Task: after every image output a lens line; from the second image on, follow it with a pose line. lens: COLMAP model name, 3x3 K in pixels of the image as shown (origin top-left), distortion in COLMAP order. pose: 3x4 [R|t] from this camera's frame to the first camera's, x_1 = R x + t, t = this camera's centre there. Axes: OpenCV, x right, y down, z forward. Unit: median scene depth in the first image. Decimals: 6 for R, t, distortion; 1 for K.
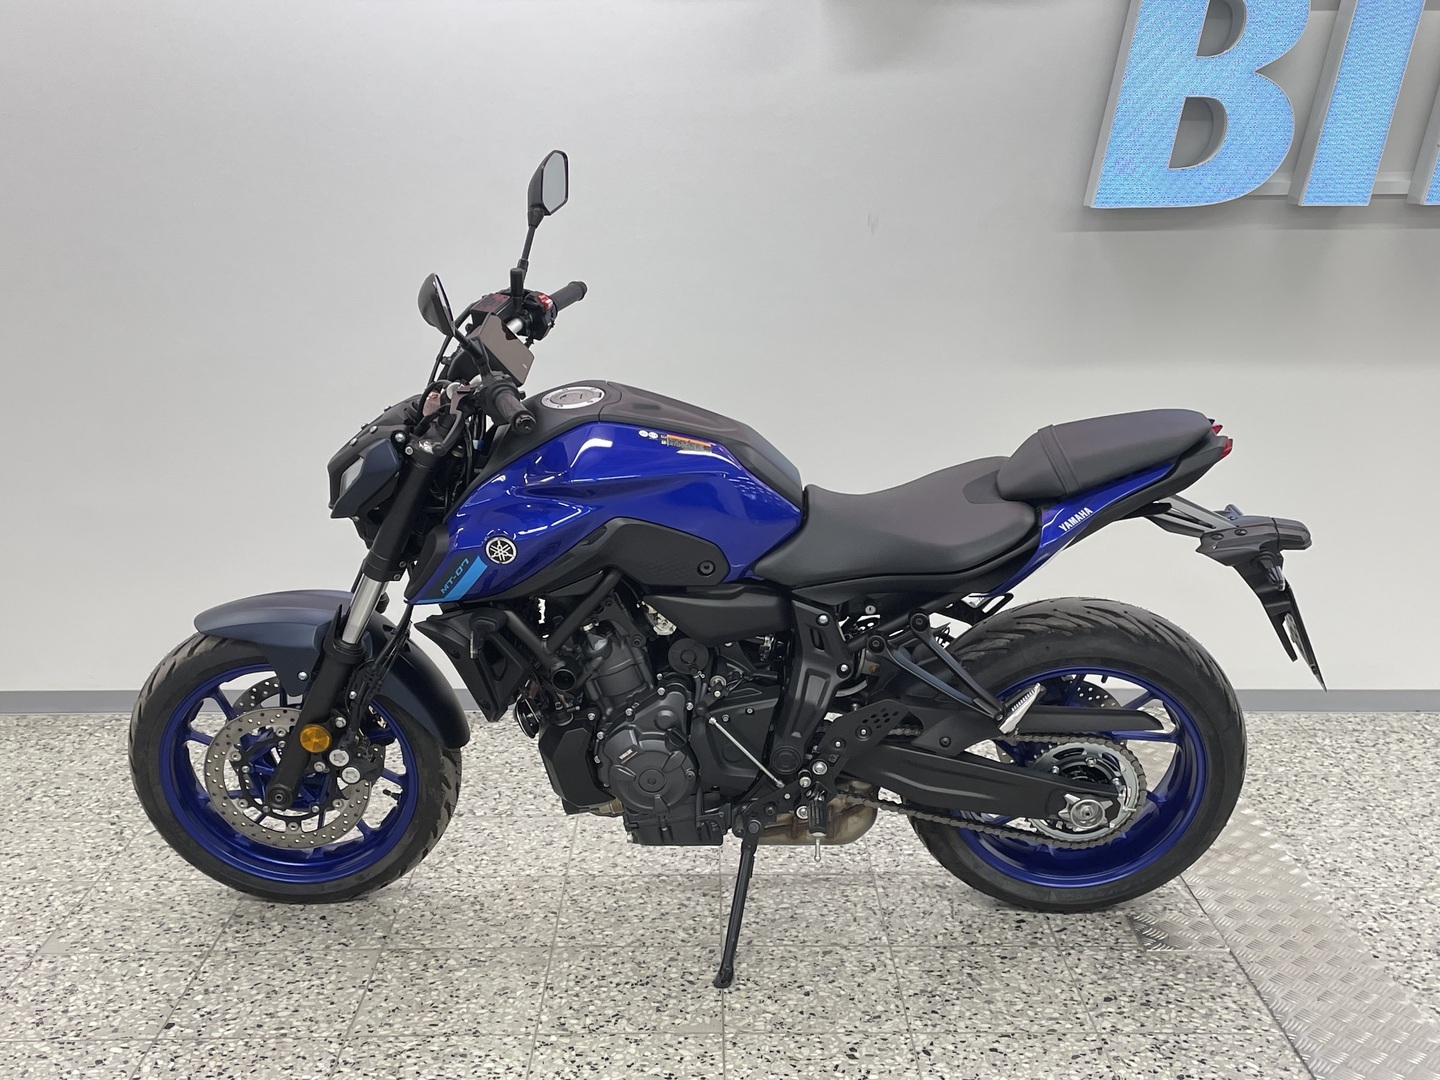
lens RADIAL K [[1703.8, 0, 729.5], [0, 1703.8, 554.2], [0, 0, 1]] dist [0.050473, 0.000000]
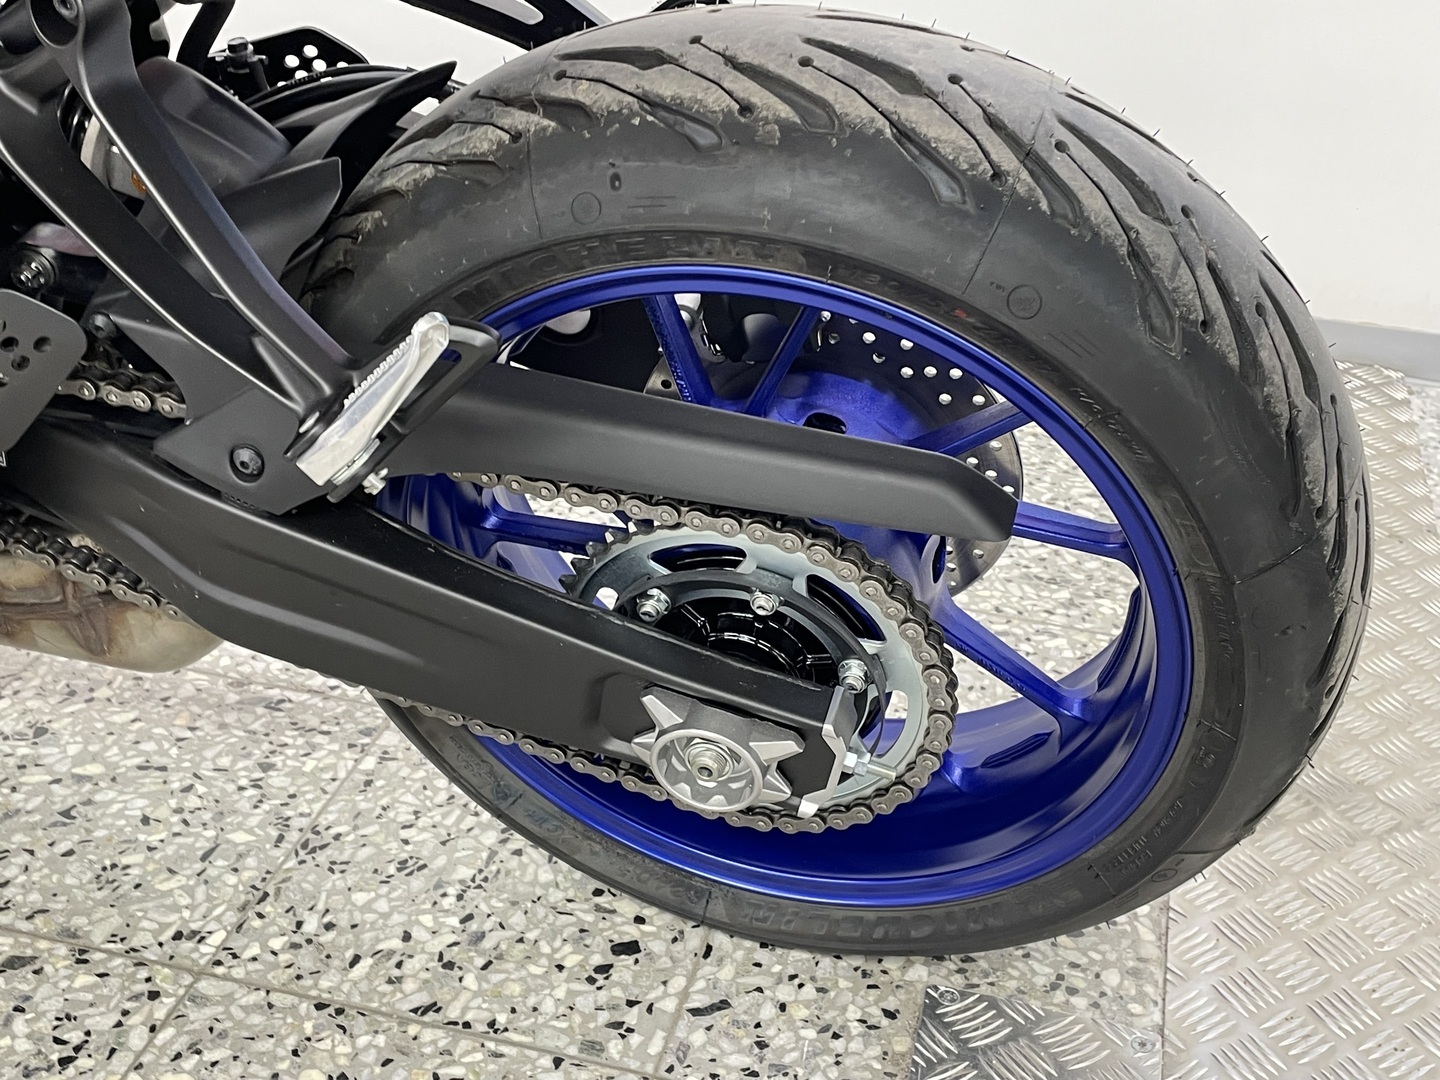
lens RADIAL K [[1703.8, 0, 727.3], [0, 1703.8, 572.7], [0, 0, 1]] dist [0.050473, 0.000000]
pose [[0.964578, 0.172148, -0.199887, 0.262856], [-0.106962, 0.947869, 0.300172, 0.030626], [0.241141, -0.268159, 0.932707, 0.727982]]
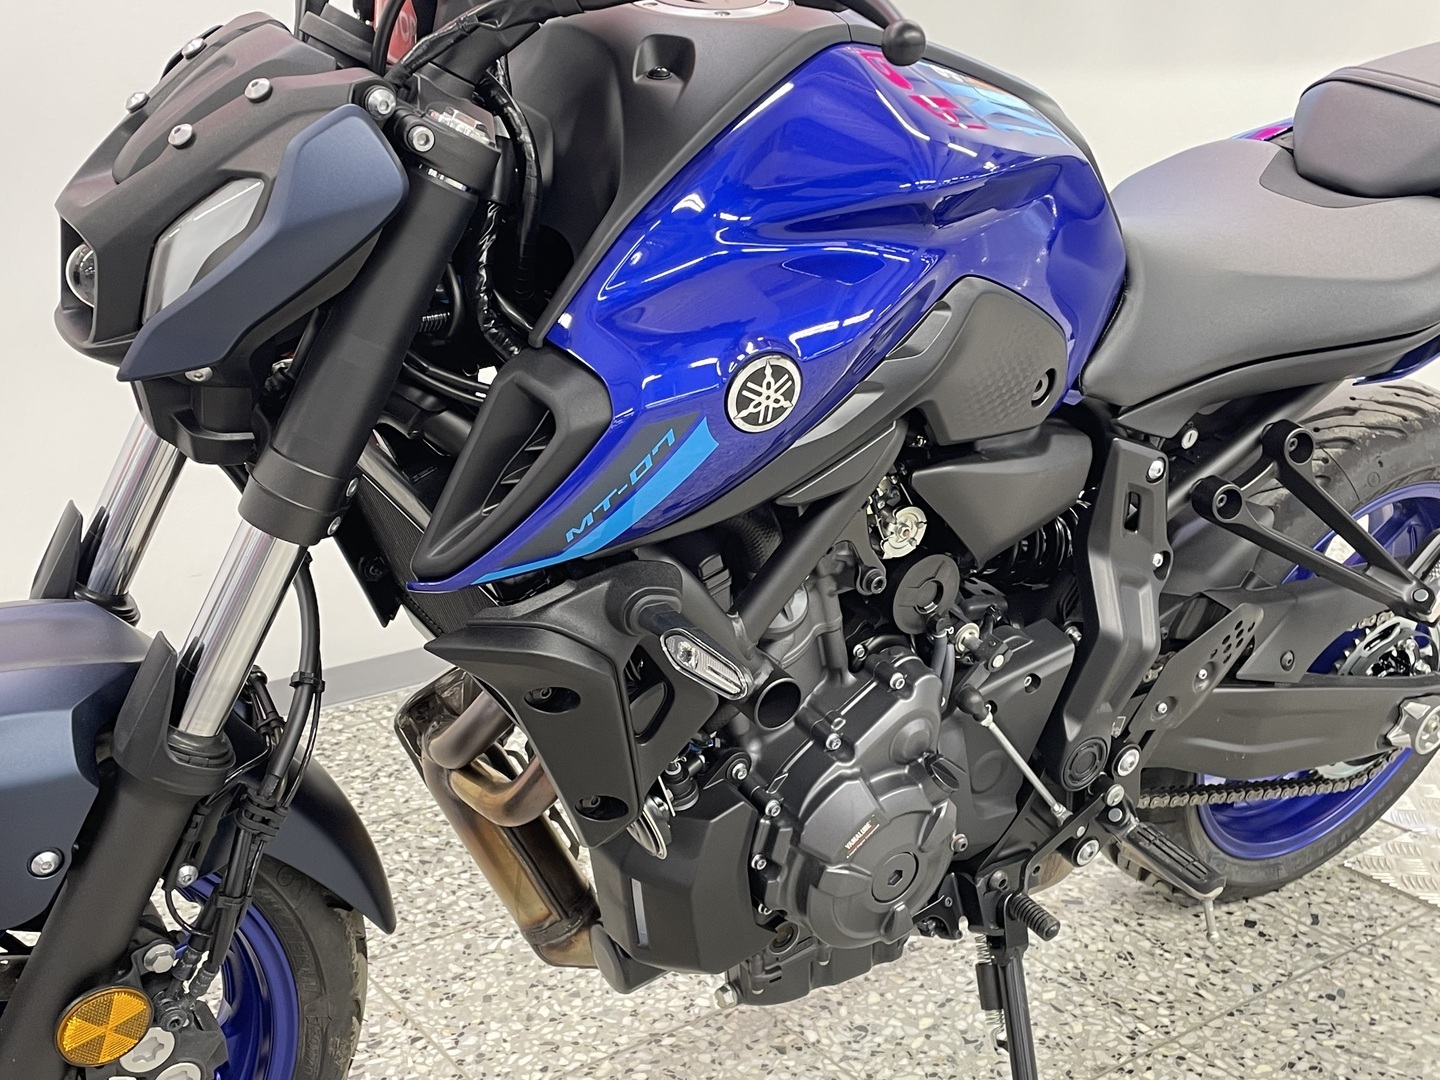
lens RADIAL K [[1703.8, 0, 715.0], [0, 1703.8, 547.1], [0, 0, 1]] dist [0.050473, 0.000000]
pose [[0.820120, -0.171910, 0.545756, -0.312249], [0.134593, 0.984997, 0.108012, -0.009667], [-0.556137, -0.015128, 0.830953, 0.633808]]
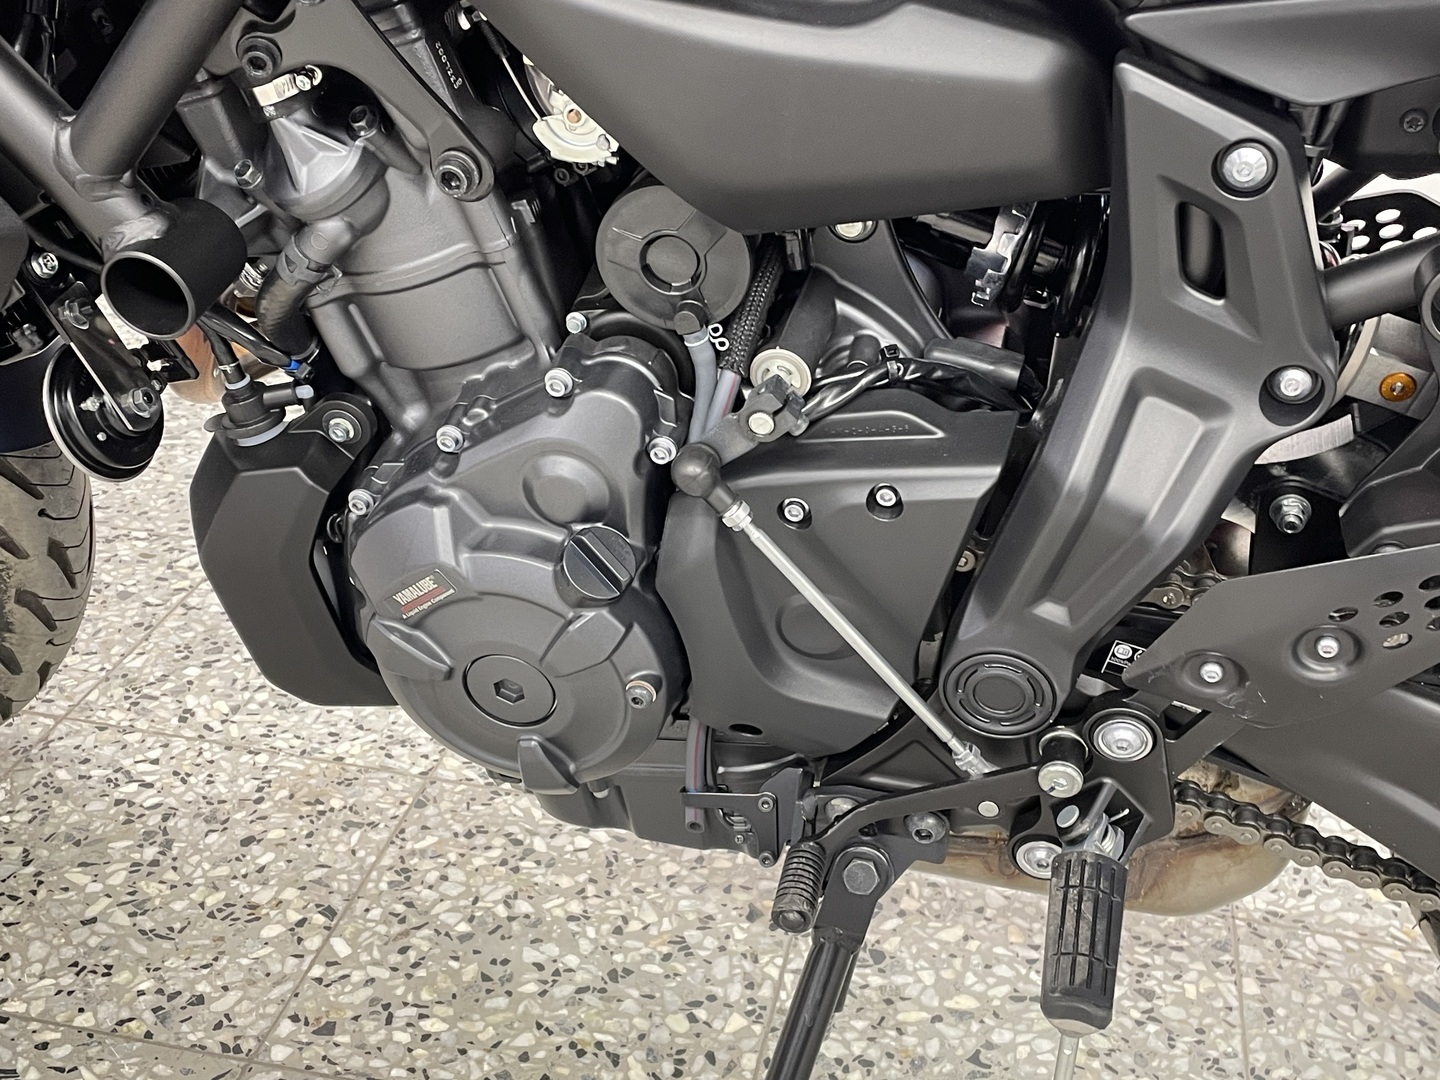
lens RADIAL K [[1703.8, 0, 719.2], [0, 1703.8, 563.1], [0, 0, 1]] dist [0.050473, 0.000000]
pose [[0.974293, 0.148397, -0.169504, 0.031878], [-0.100179, 0.959299, 0.264025, 0.034460], [0.201786, -0.240257, 0.949505, 0.728307]]
